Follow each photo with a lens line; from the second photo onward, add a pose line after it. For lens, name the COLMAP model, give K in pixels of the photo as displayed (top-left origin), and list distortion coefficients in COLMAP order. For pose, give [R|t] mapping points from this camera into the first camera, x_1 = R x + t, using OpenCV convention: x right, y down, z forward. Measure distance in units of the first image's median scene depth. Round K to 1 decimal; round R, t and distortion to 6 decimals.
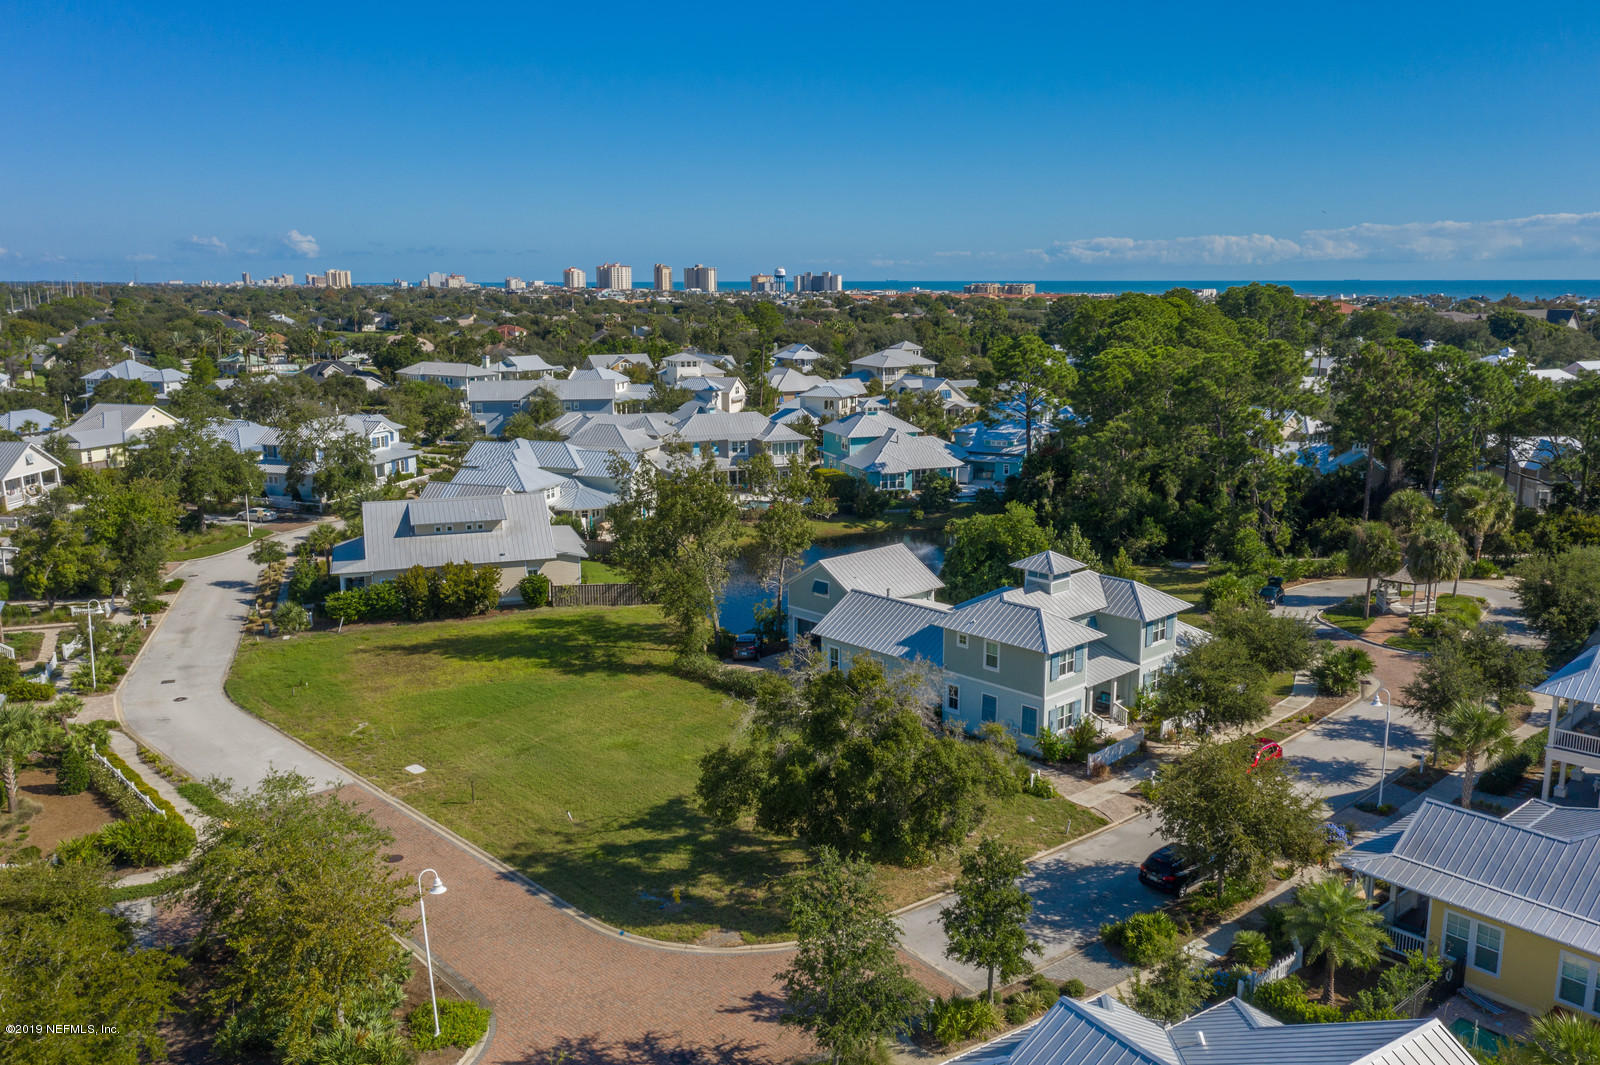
lens RADIAL K [[1276.0, 0, 799.6], [0, 1276.0, 540.0], [0, 0, 1]] dist [-0.015703, 0.021954]
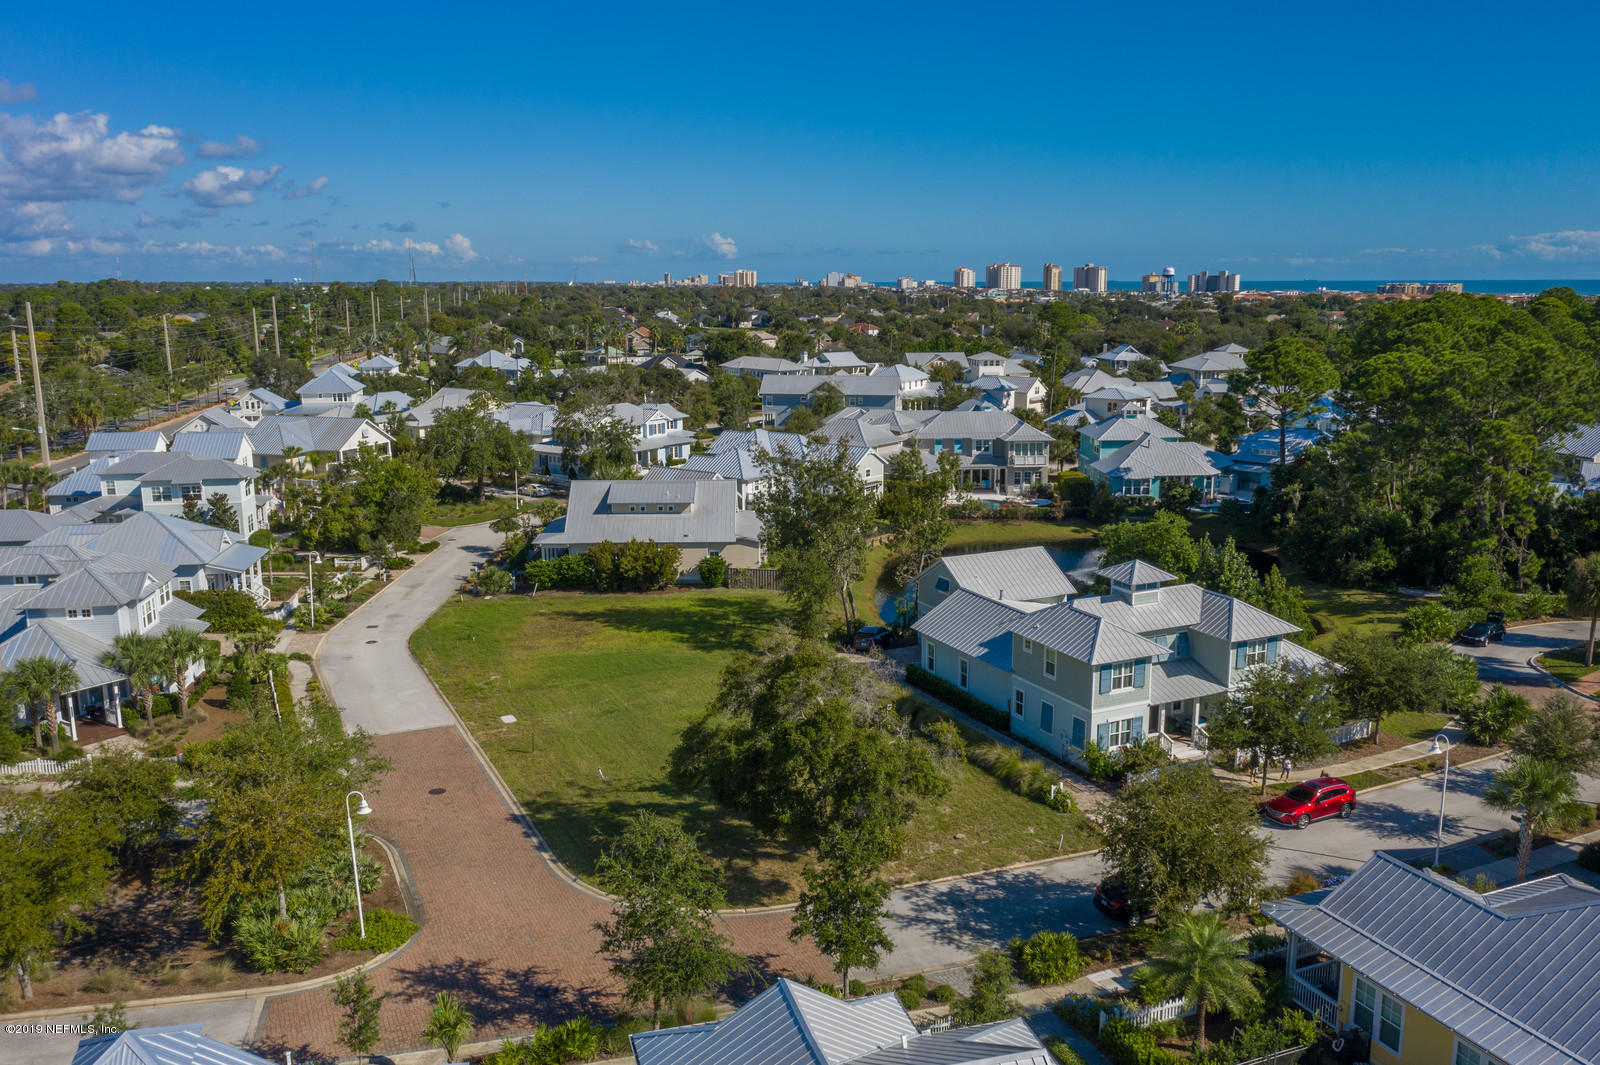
lens RADIAL K [[1276.0, 0, 797.1], [0, 1276.0, 538.8], [0, 0, 1]] dist [-0.015703, 0.021954]
pose [[0.953405, 0.058696, -0.295928, 0.171705], [-0.058904, 0.998230, 0.008218, -0.000154], [0.295886, 0.009597, 0.955175, 0.010149]]
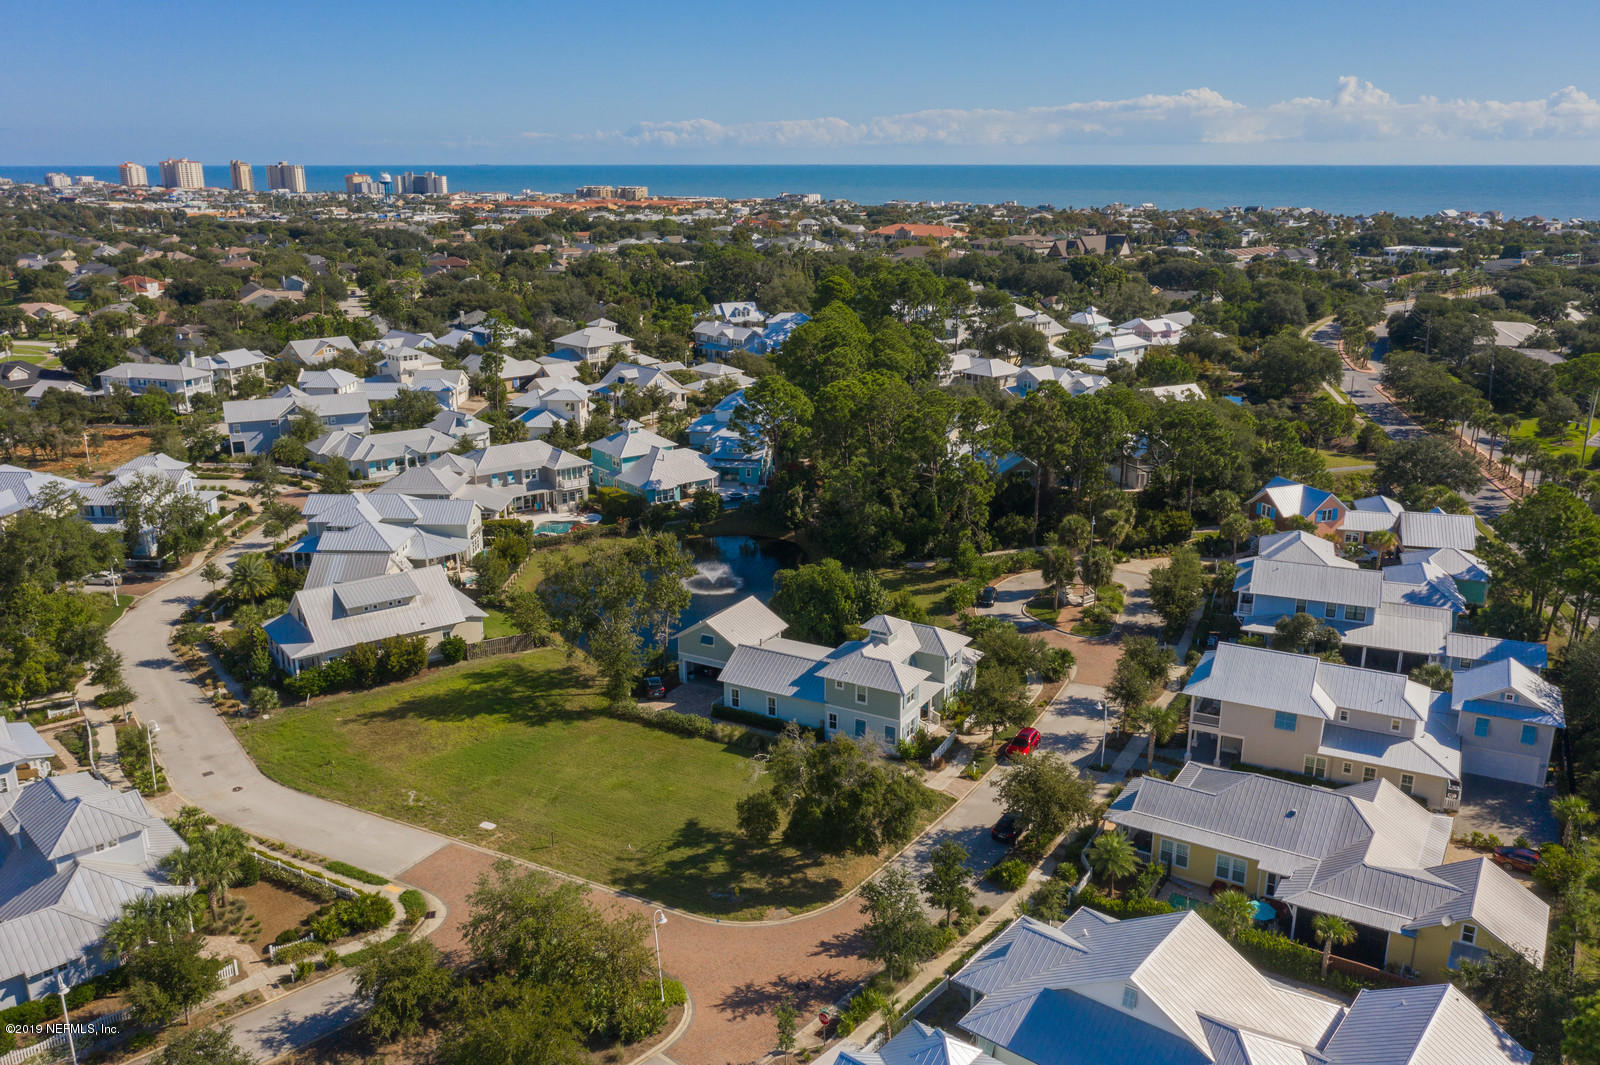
lens RADIAL K [[1276.0, 0, 799.9], [0, 1276.0, 541.9], [0, 0, 1]] dist [-0.015703, 0.021954]
pose [[0.953170, -0.085576, 0.290075, -0.237819], [0.059625, 0.993480, 0.097168, -0.166883], [-0.296499, -0.075322, 0.952058, -0.283604]]
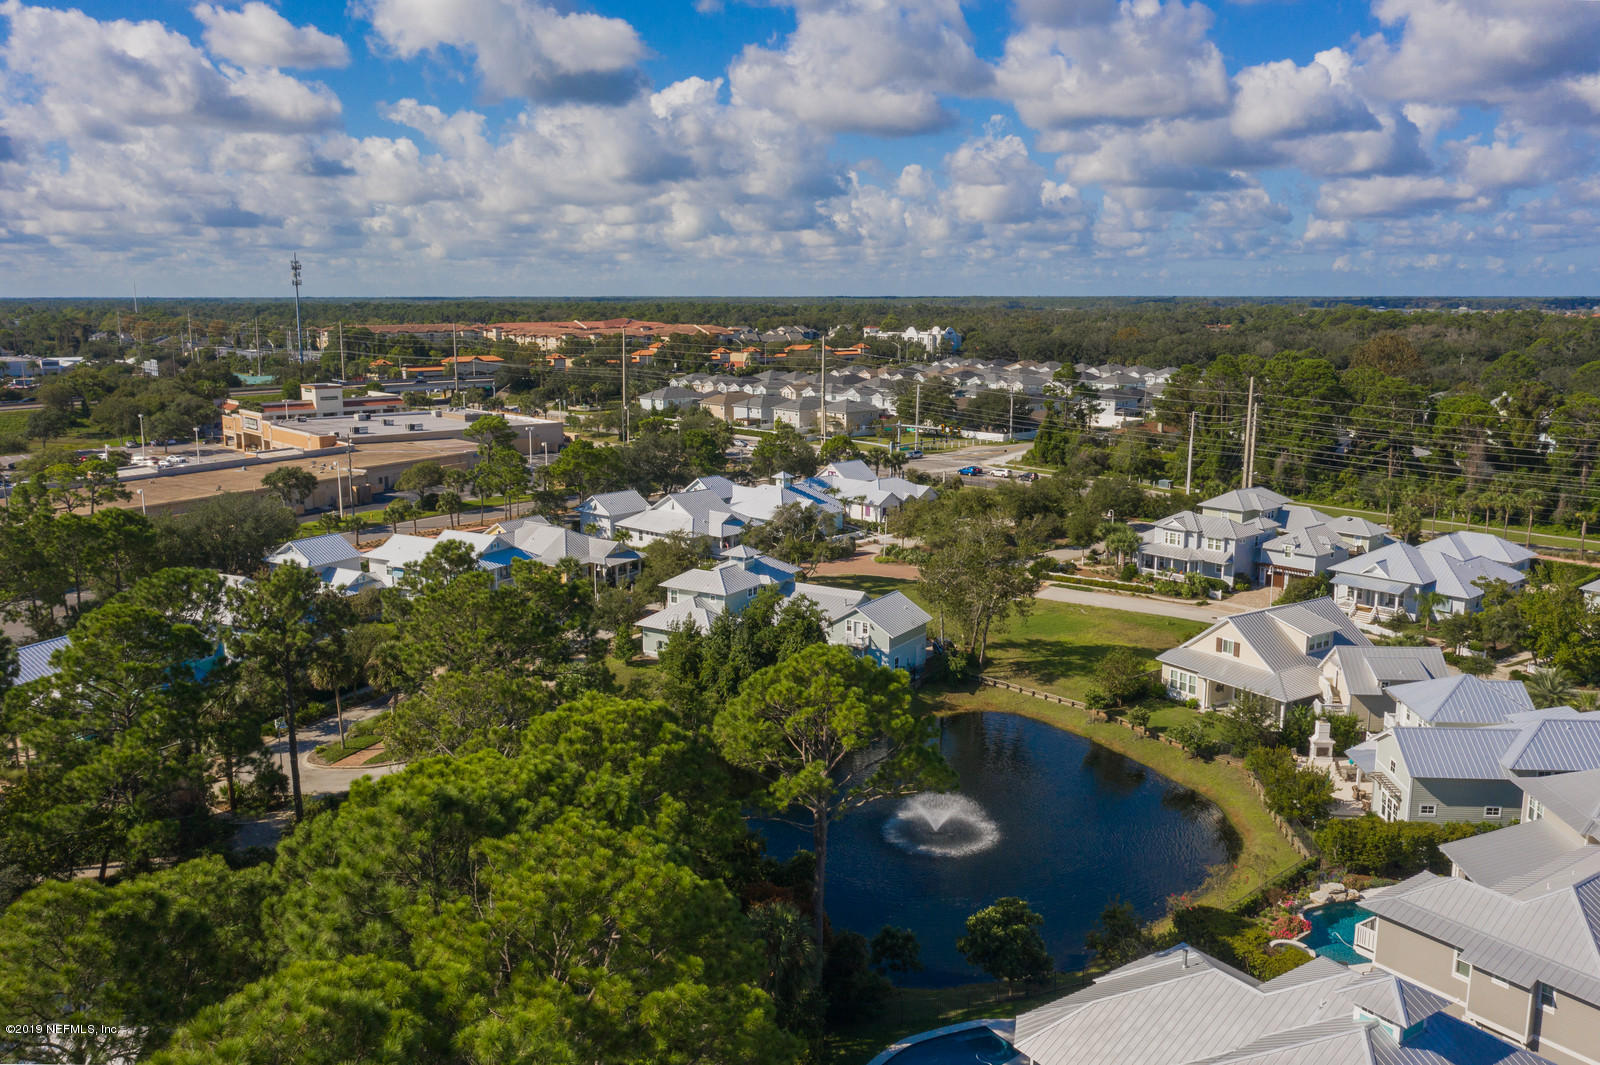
lens RADIAL K [[1276.0, 0, 825.6], [0, 1276.0, 556.3], [0, 0, 1]] dist [-0.015703, 0.021954]
pose [[-0.961423, 0.055068, -0.269506, 0.409994], [-0.054380, 0.922371, 0.382458, -0.484127], [0.269646, 0.382360, -0.883794, 1.909306]]
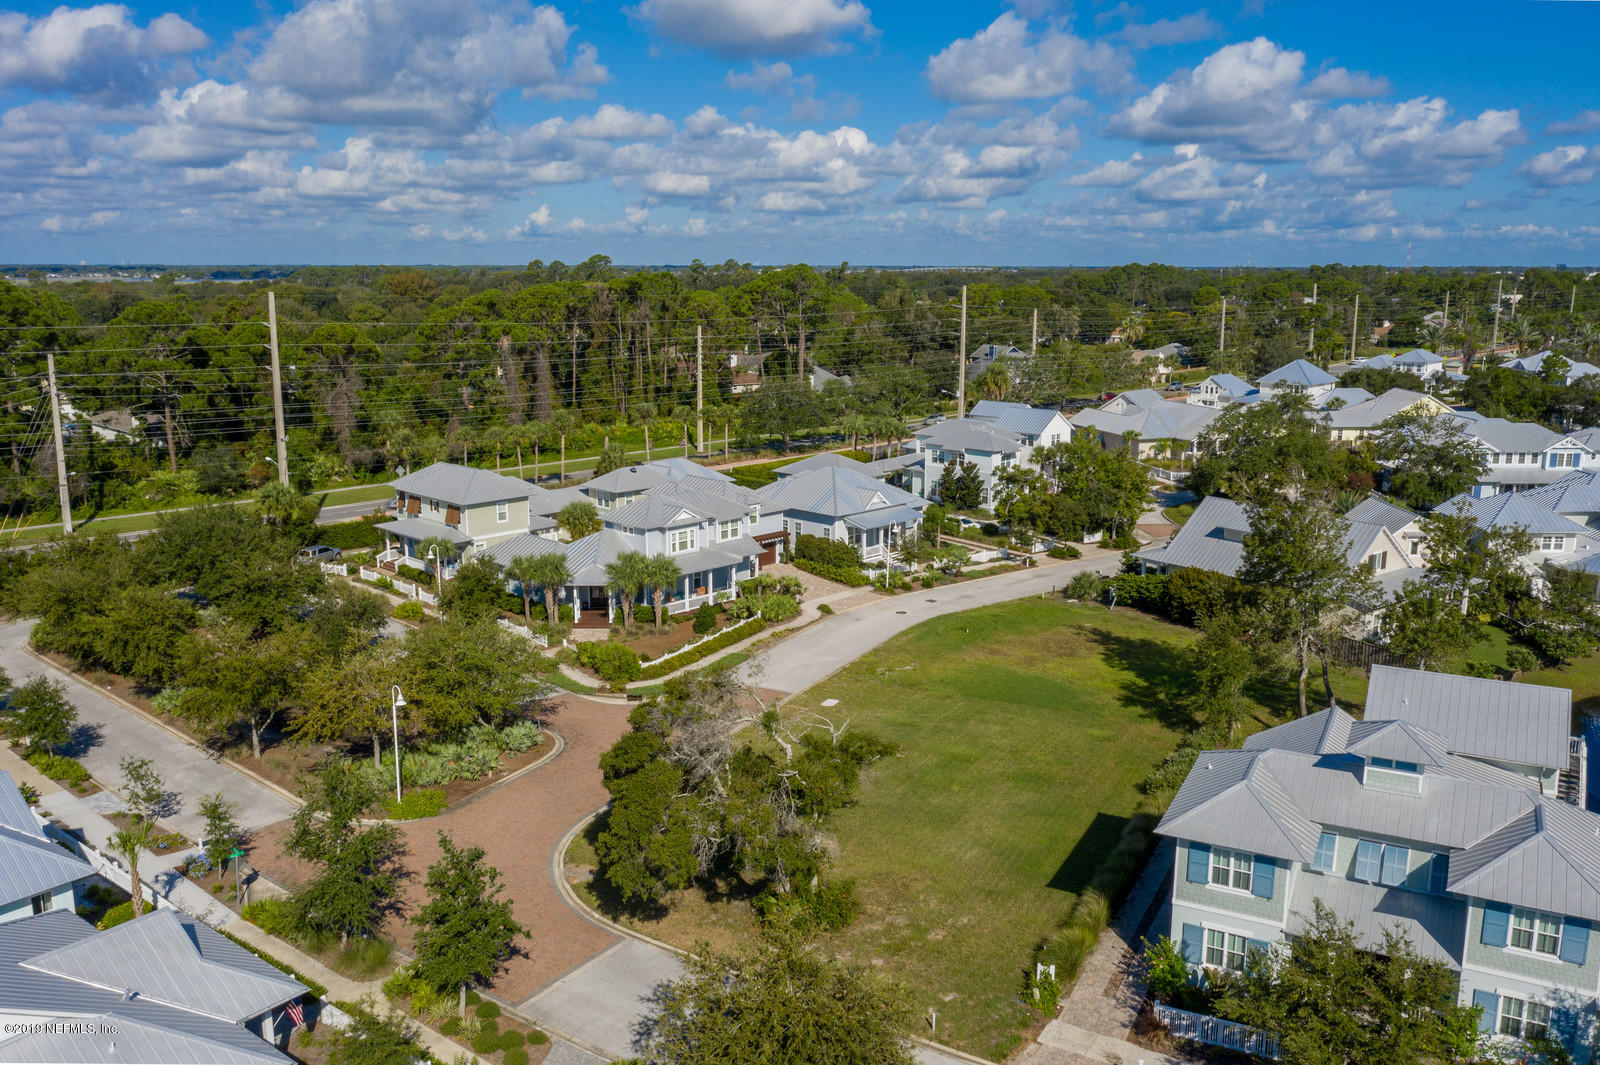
lens RADIAL K [[1276.0, 0, 797.3], [0, 1276.0, 535.5], [0, 0, 1]] dist [-0.015703, 0.021954]
pose [[0.325682, 0.197291, -0.924666, 0.472901], [-0.190619, 0.971606, 0.140168, -0.078399], [0.926065, 0.130609, 0.354042, 0.371411]]
